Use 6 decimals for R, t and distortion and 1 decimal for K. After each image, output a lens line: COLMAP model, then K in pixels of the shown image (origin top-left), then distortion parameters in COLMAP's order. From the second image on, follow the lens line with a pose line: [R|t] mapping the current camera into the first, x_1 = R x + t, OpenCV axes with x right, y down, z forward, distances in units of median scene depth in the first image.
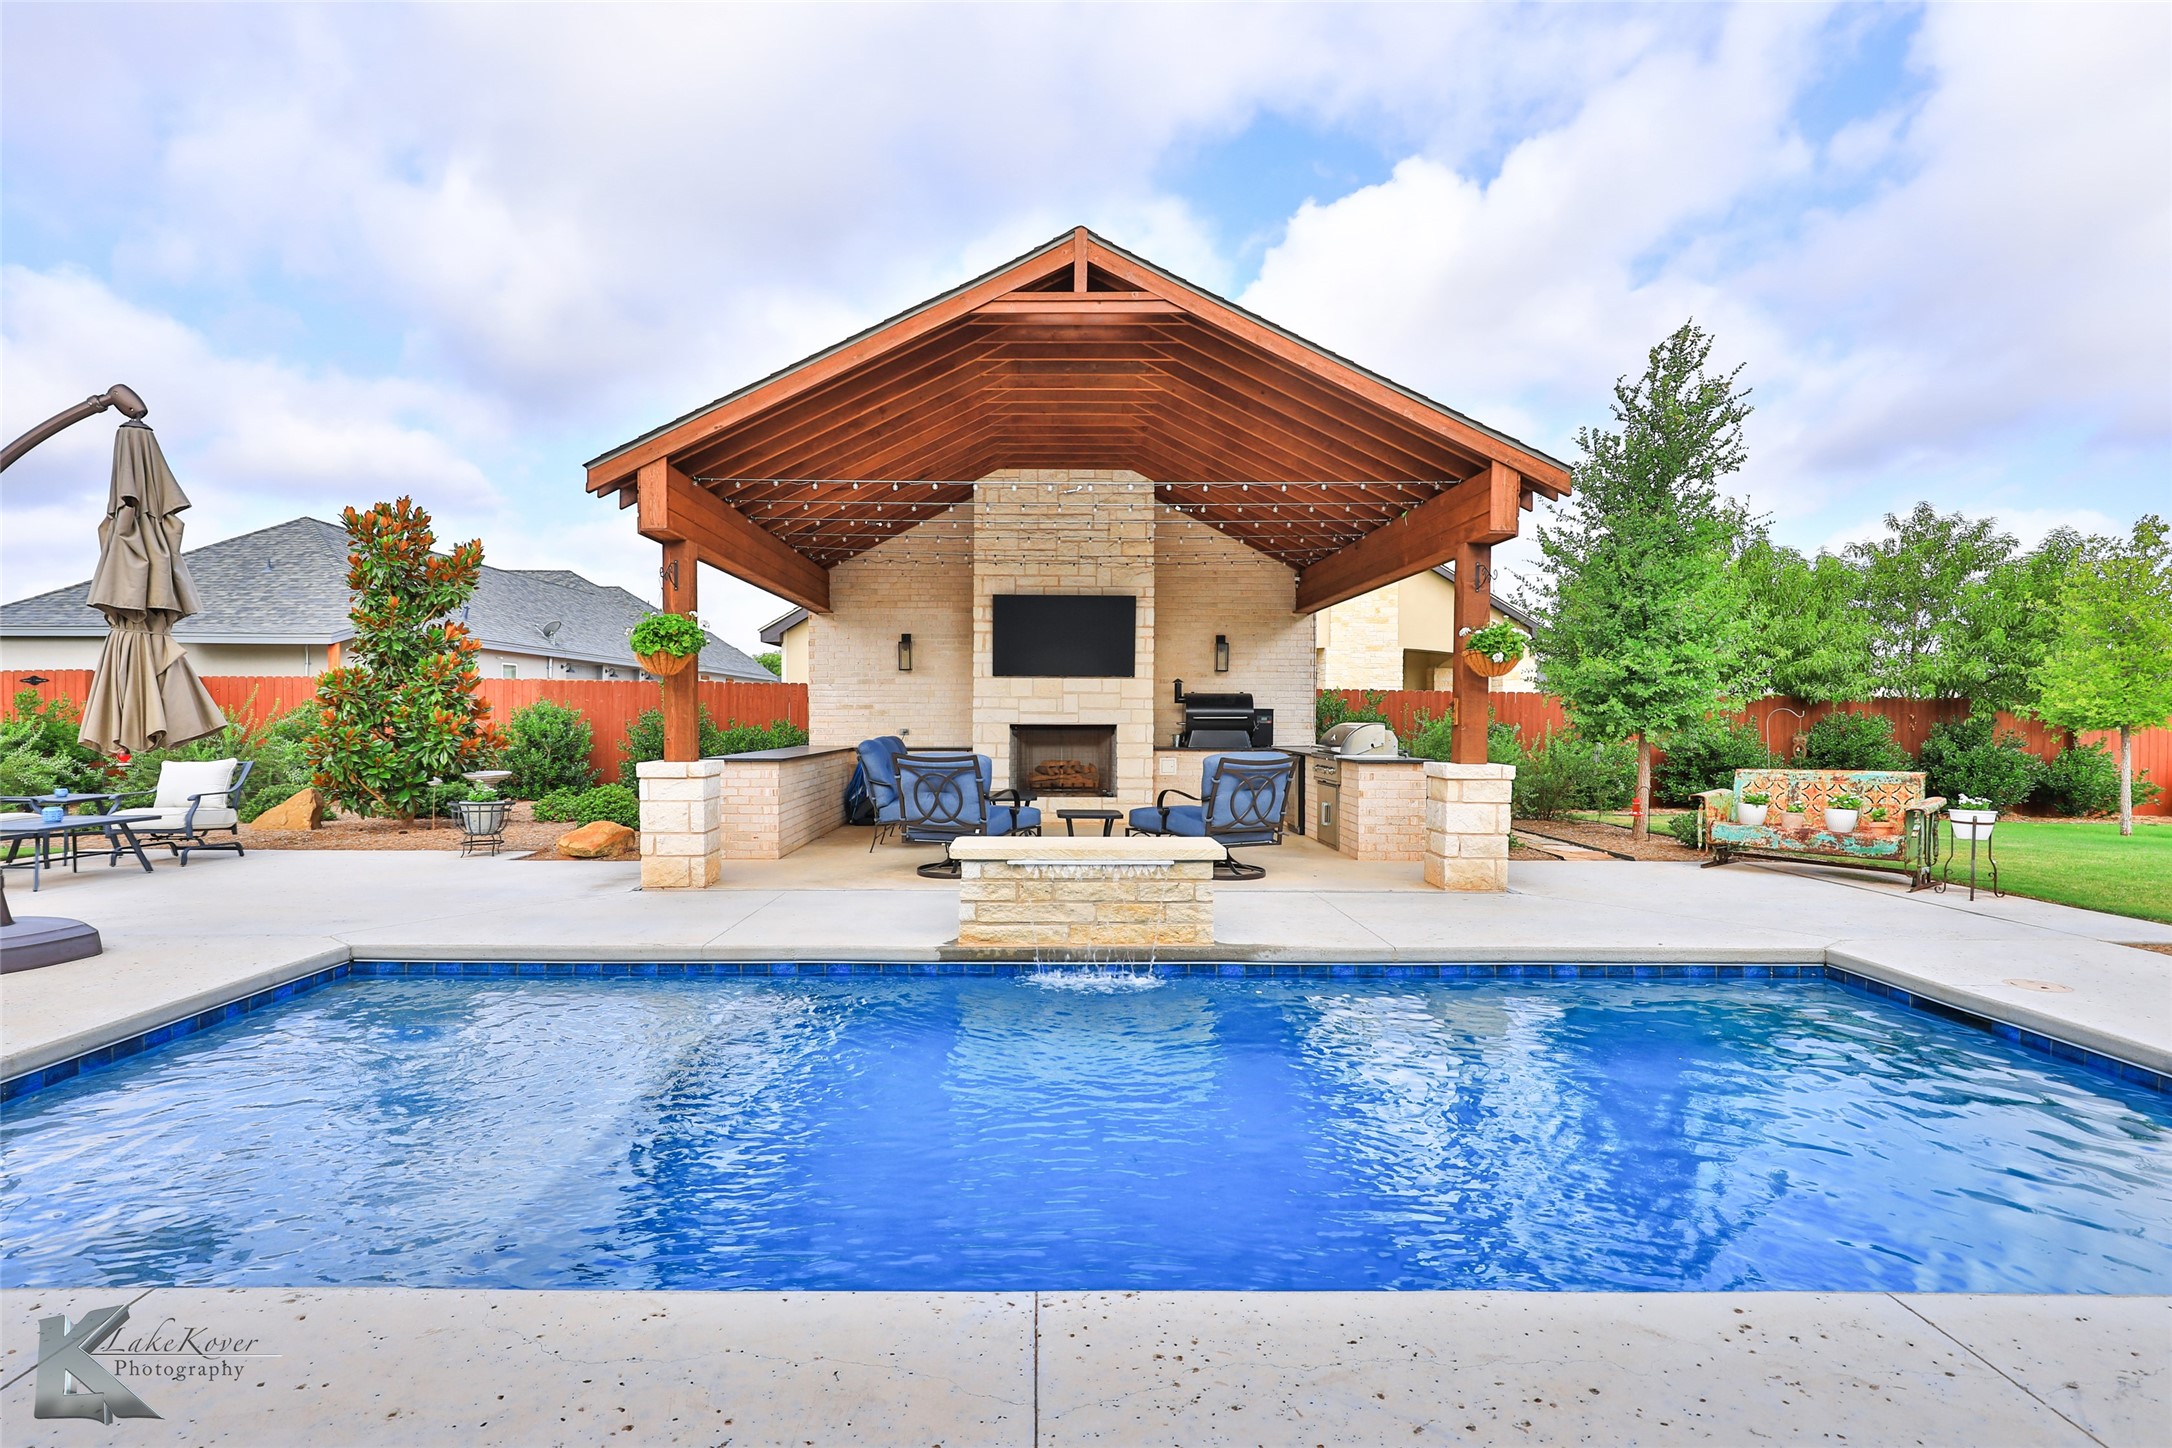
lens RADIAL K [[1090.6, 0, 1085.0], [0, 1090.6, 725.7], [0, 0, 1]] dist [-0.002526, -0.000112]
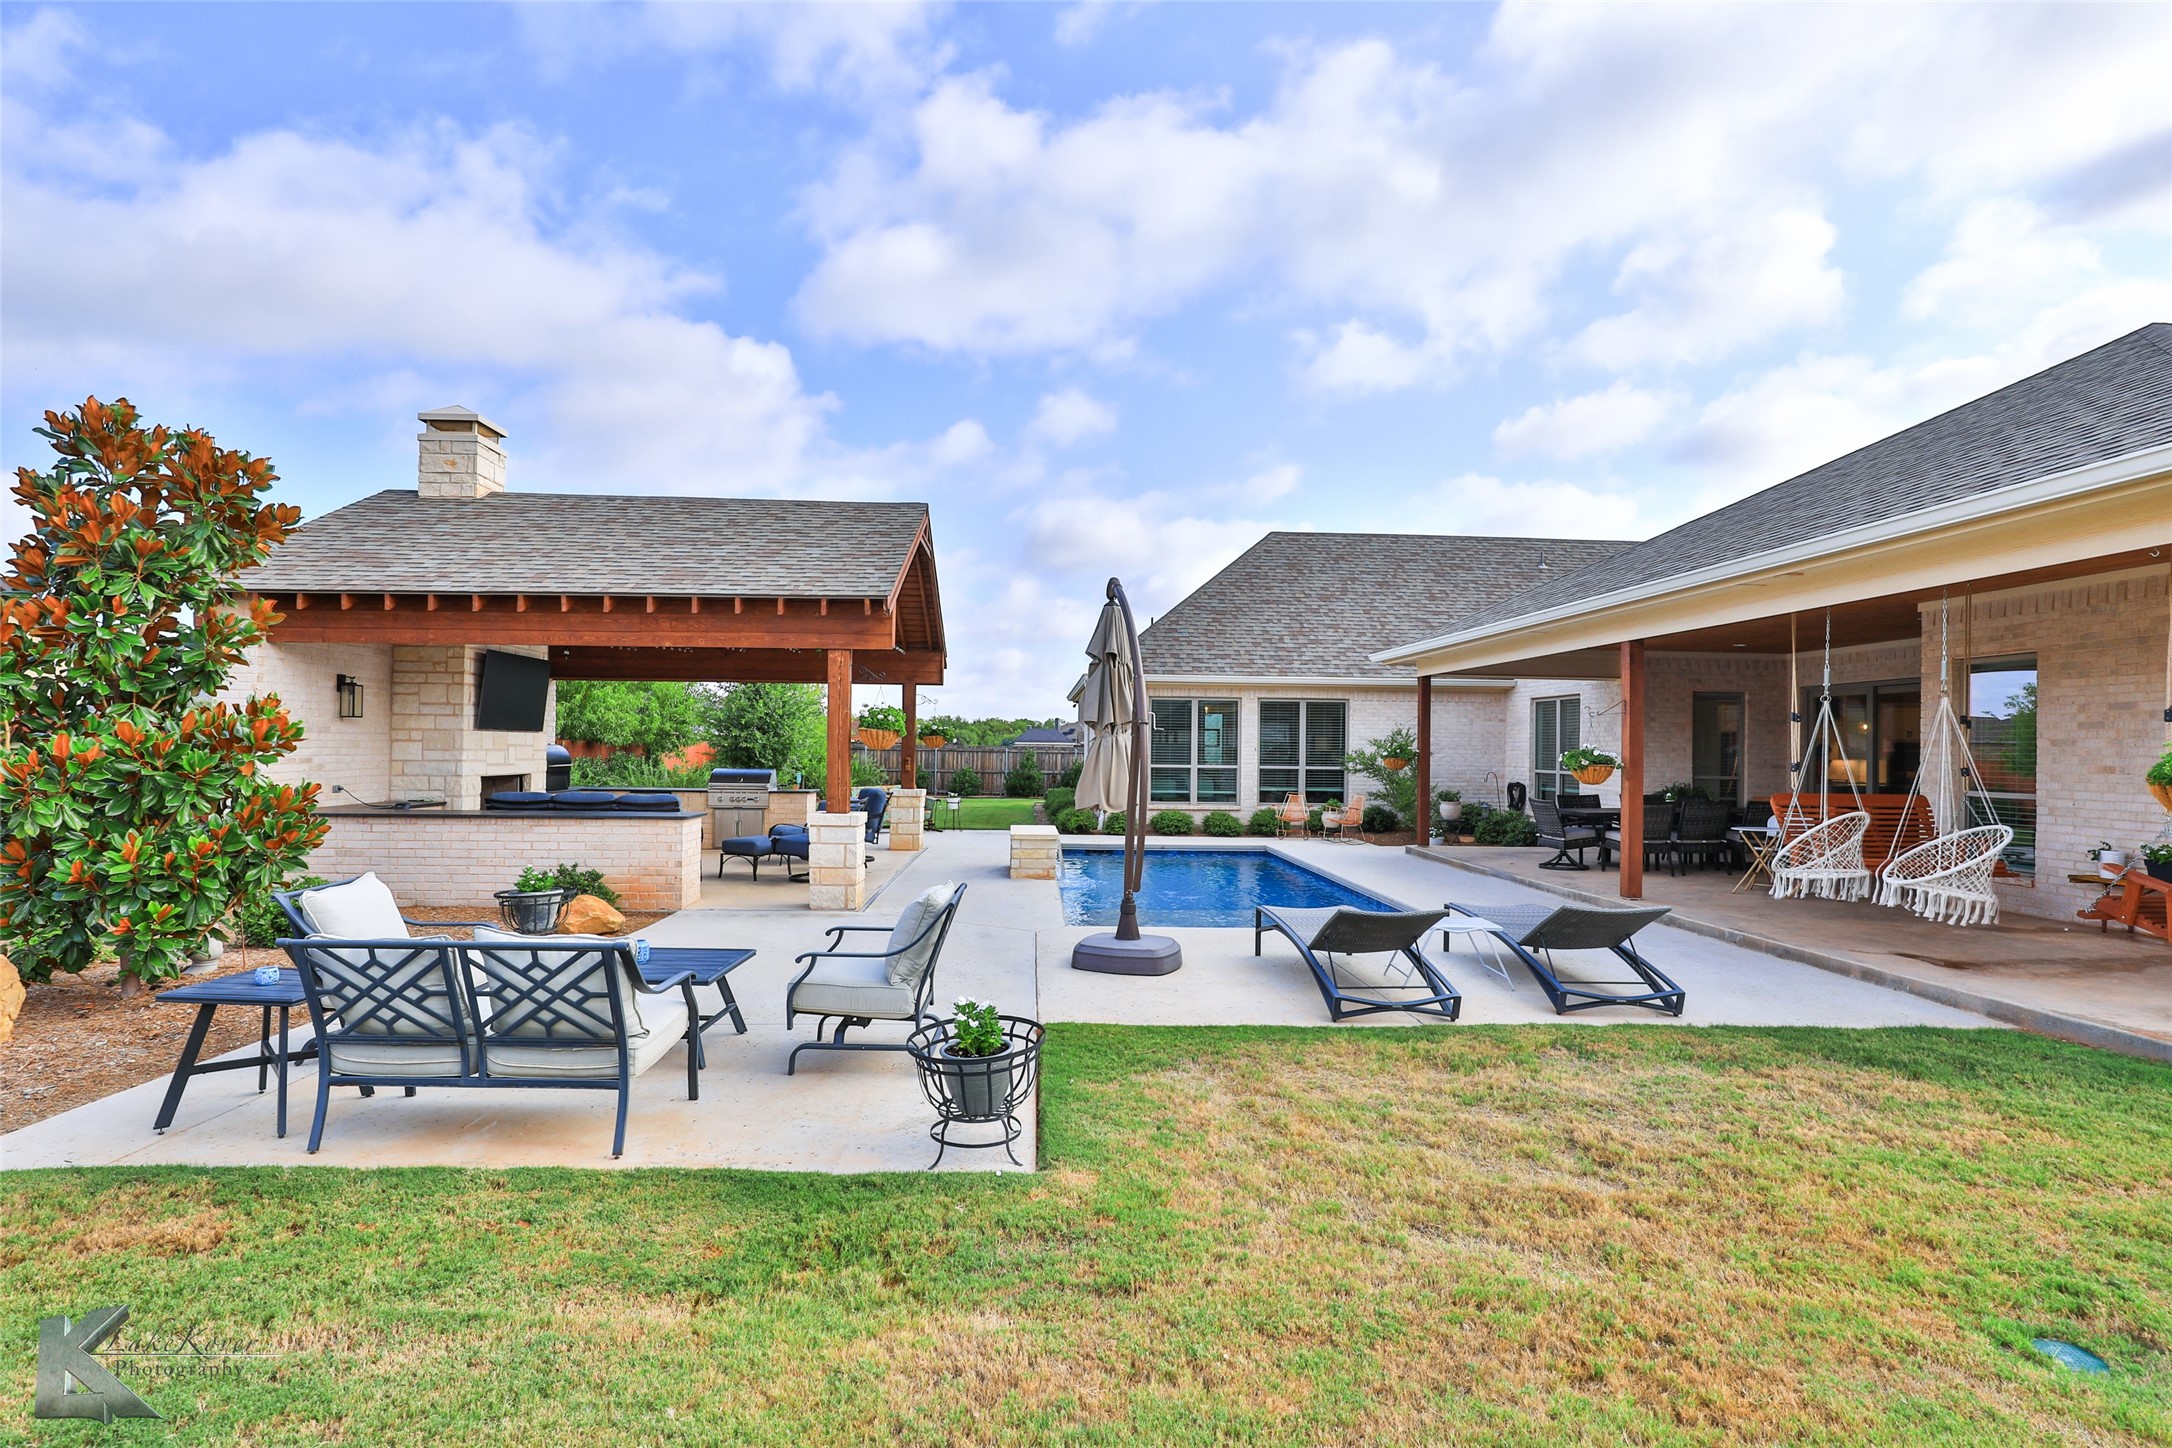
lens RADIAL K [[1064.4, 0, 1083.4], [0, 1064.4, 728.4], [0, 0, 1]] dist [-0.012694, 0.000176]
pose [[-0.020477, 0.007548, 0.999762, -1.069994], [-0.008898, 0.999931, -0.007731, -0.043122], [-0.999751, -0.009054, -0.020409, 0.456143]]
